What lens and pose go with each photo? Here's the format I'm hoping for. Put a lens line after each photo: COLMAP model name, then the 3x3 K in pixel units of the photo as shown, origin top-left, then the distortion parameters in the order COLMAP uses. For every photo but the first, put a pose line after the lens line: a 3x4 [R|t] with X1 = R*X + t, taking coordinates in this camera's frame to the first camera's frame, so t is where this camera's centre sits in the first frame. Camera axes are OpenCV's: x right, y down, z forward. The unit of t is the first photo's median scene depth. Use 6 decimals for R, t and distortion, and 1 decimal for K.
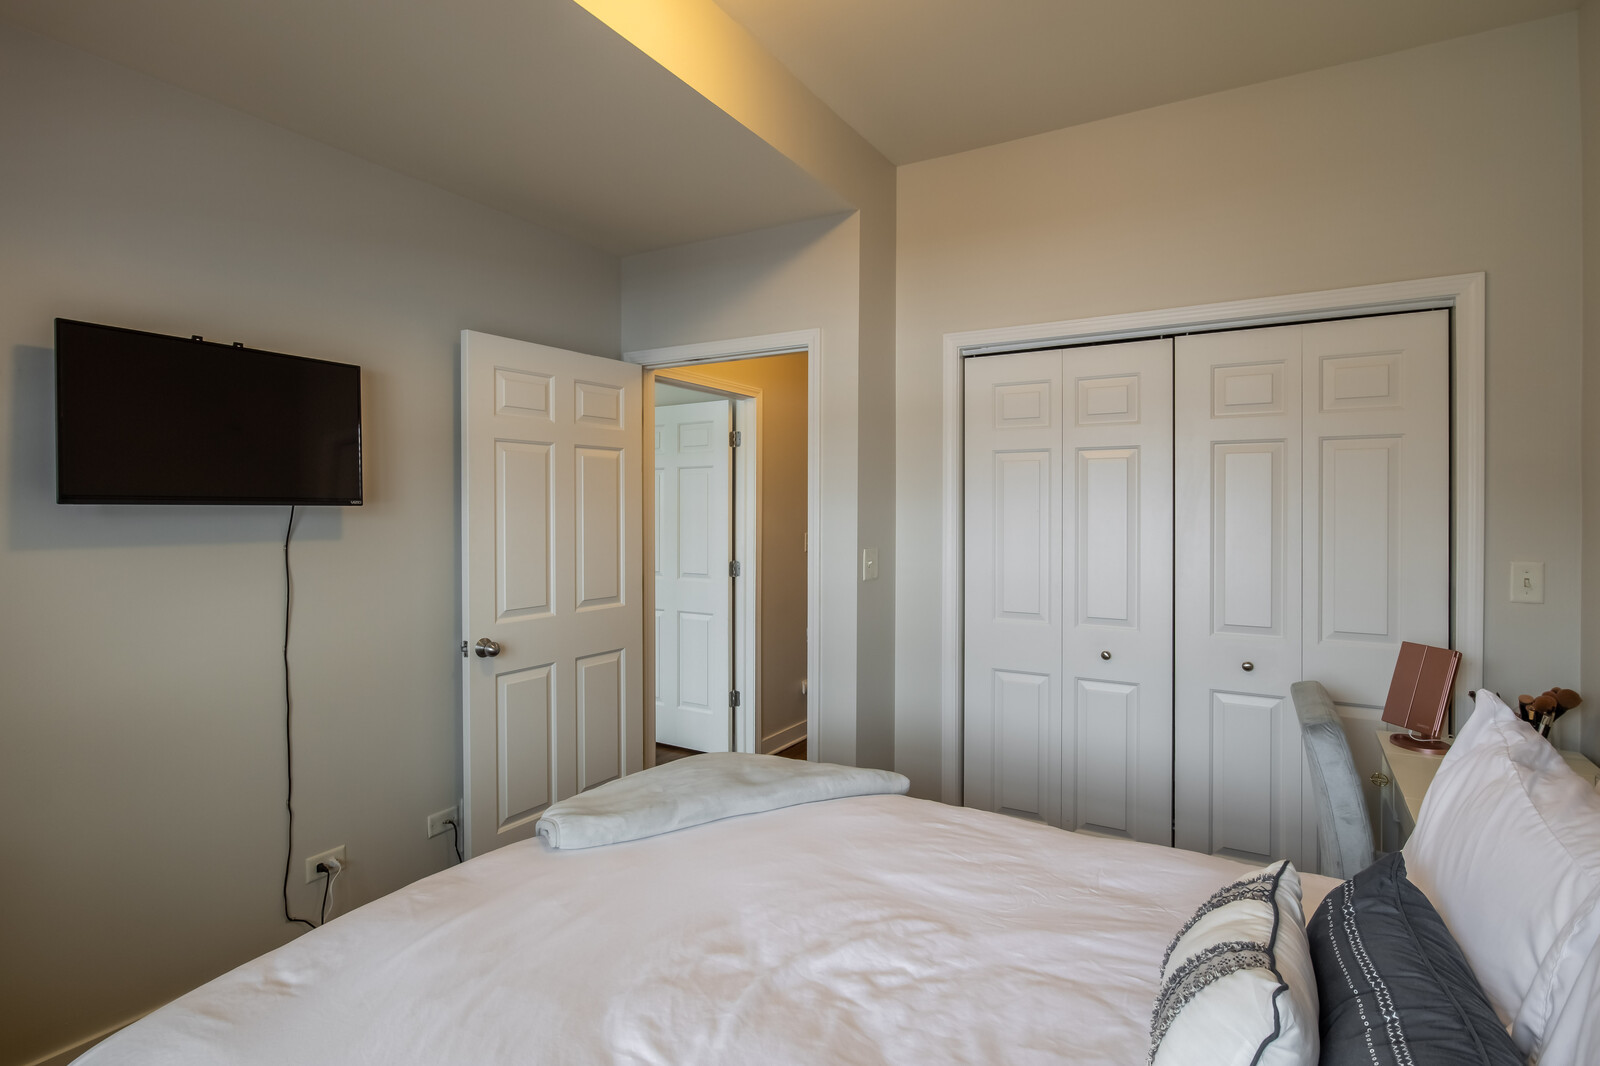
lens RADIAL K [[805.4, 0, 796.7], [0, 805.4, 509.7], [0, 0, 1]] dist [-0.006957, -0.000459]
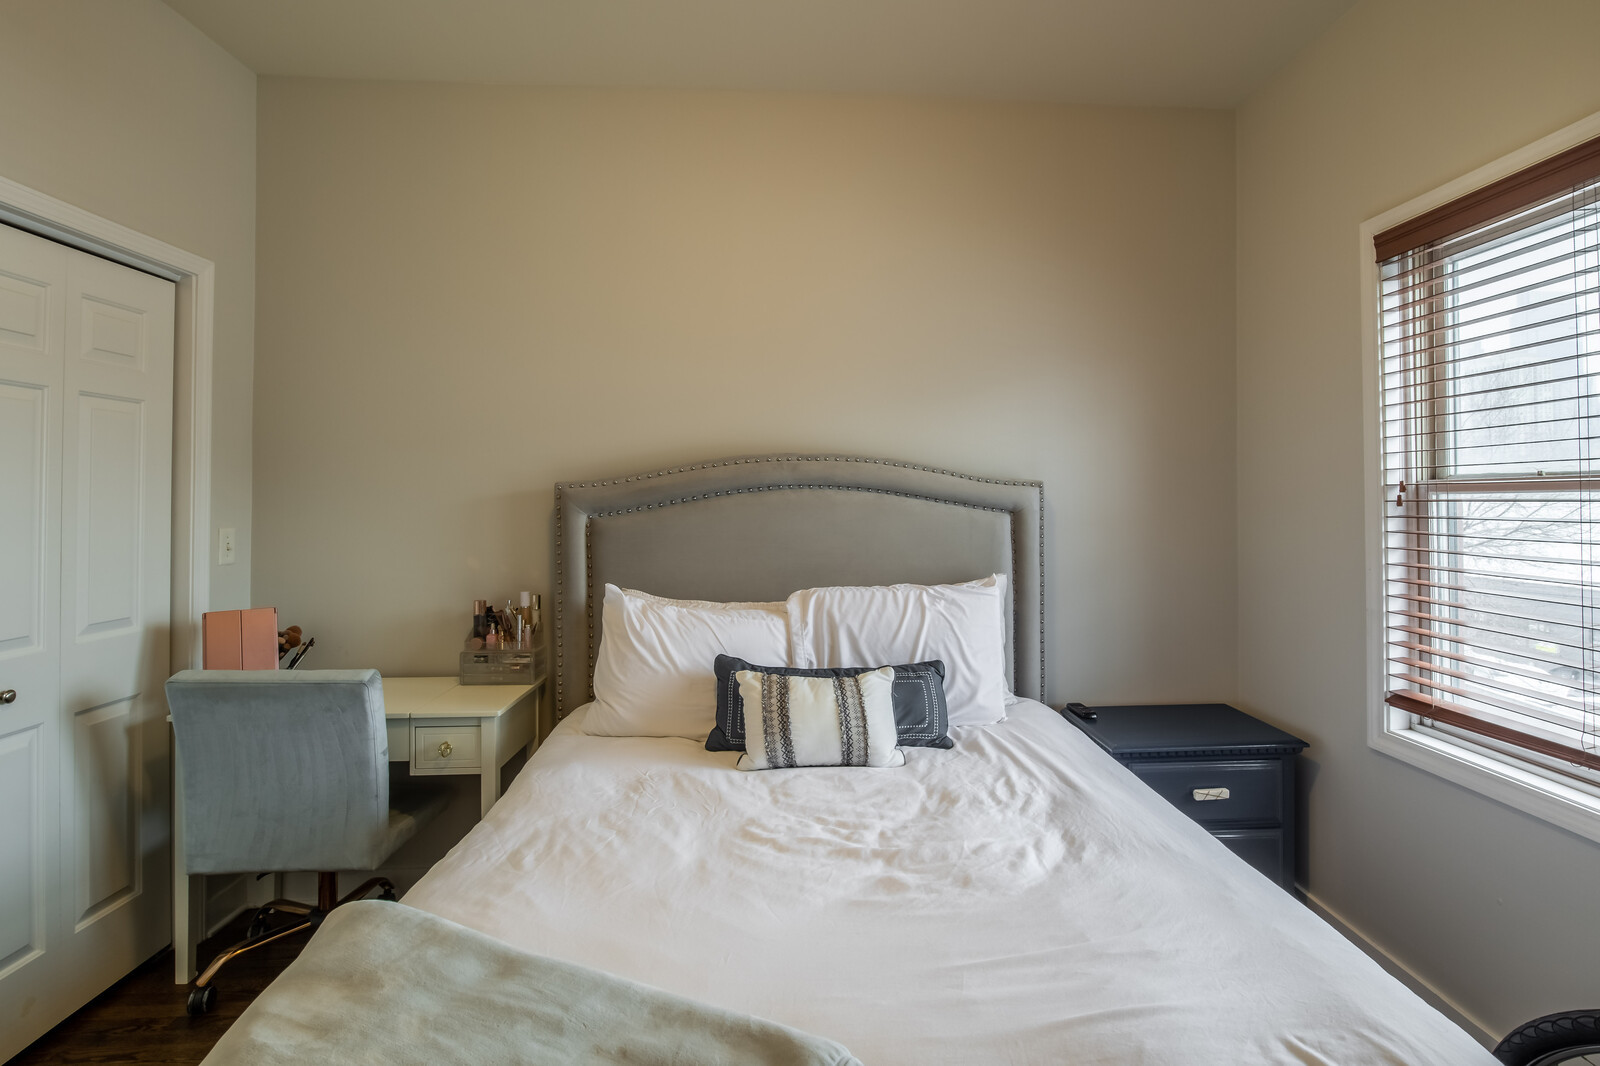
lens RADIAL K [[819.9, 0, 838.1], [0, 819.9, 483.7], [0, 0, 1]] dist [-0.007204, 0.000239]
pose [[-0.568547, 0.015013, 0.822514, -0.884054], [-0.001142, 0.999818, -0.019039, 0.037487], [-0.822650, -0.011764, -0.568426, 1.572549]]
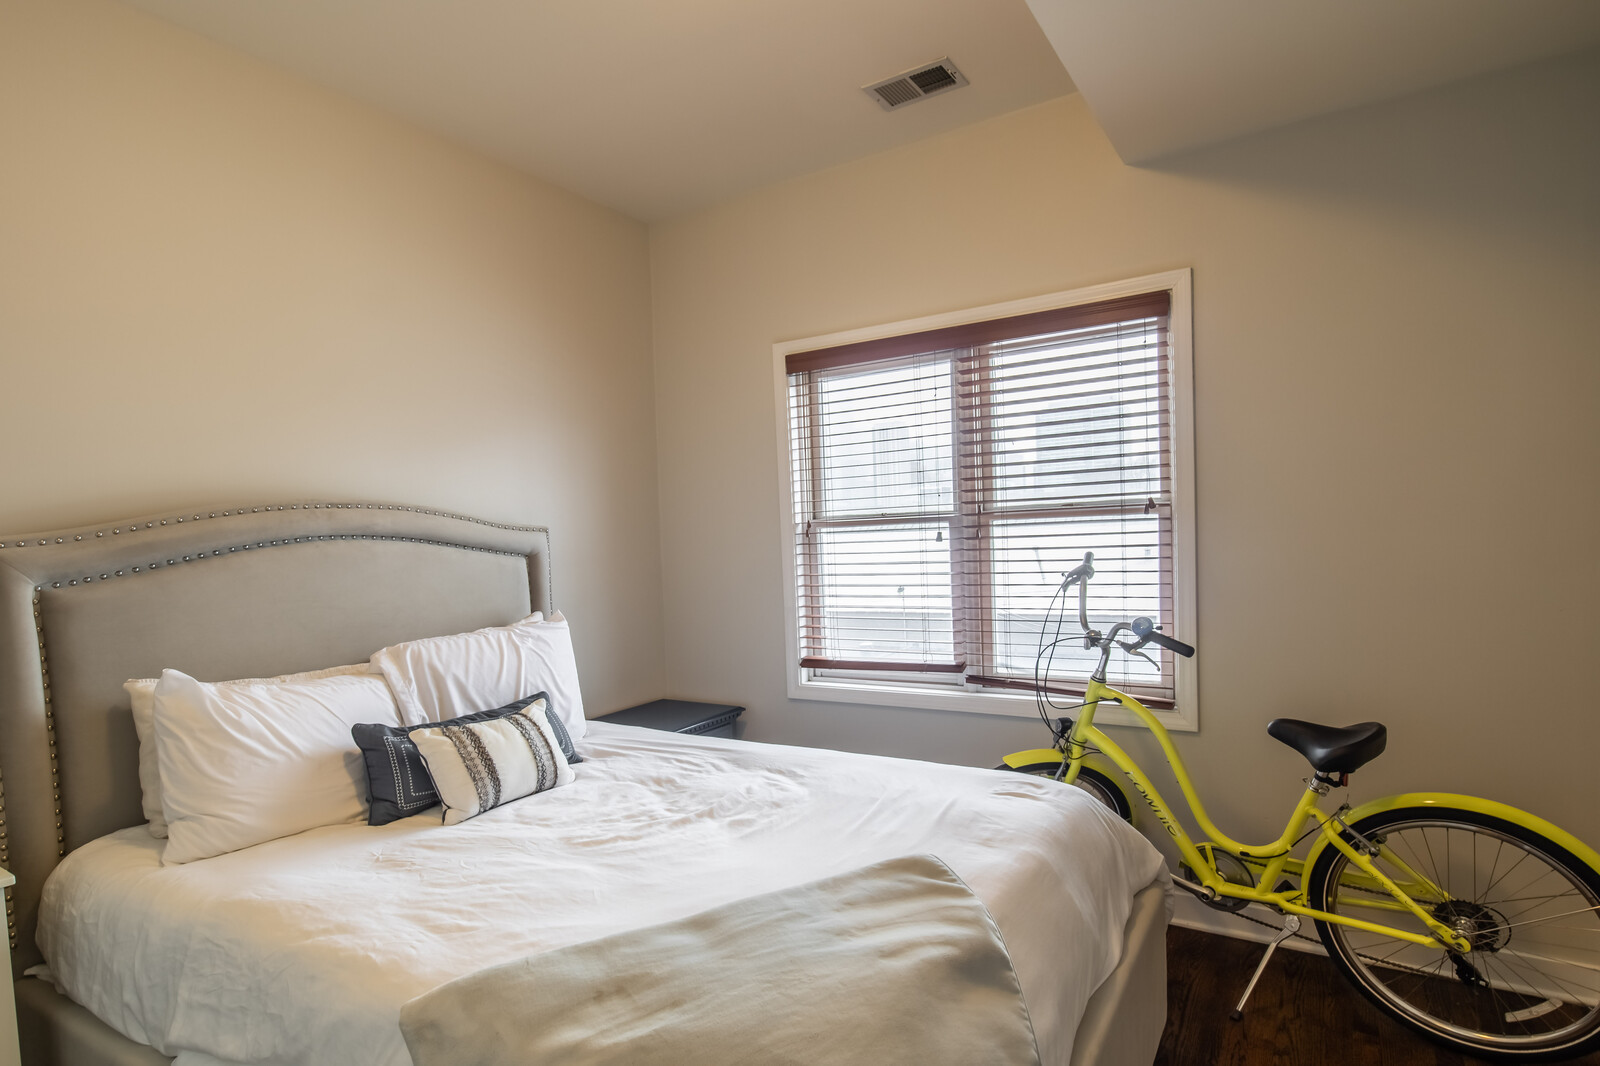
lens RADIAL K [[844.0, 0, 796.3], [0, 844.0, 564.9], [0, 0, 1]] dist [-0.008308, -0.000521]
pose [[-0.998639, 0.039981, 0.033487, -0.237098], [0.041181, 0.998505, 0.035938, 0.041431], [-0.032000, 0.037268, -0.998793, 2.310862]]
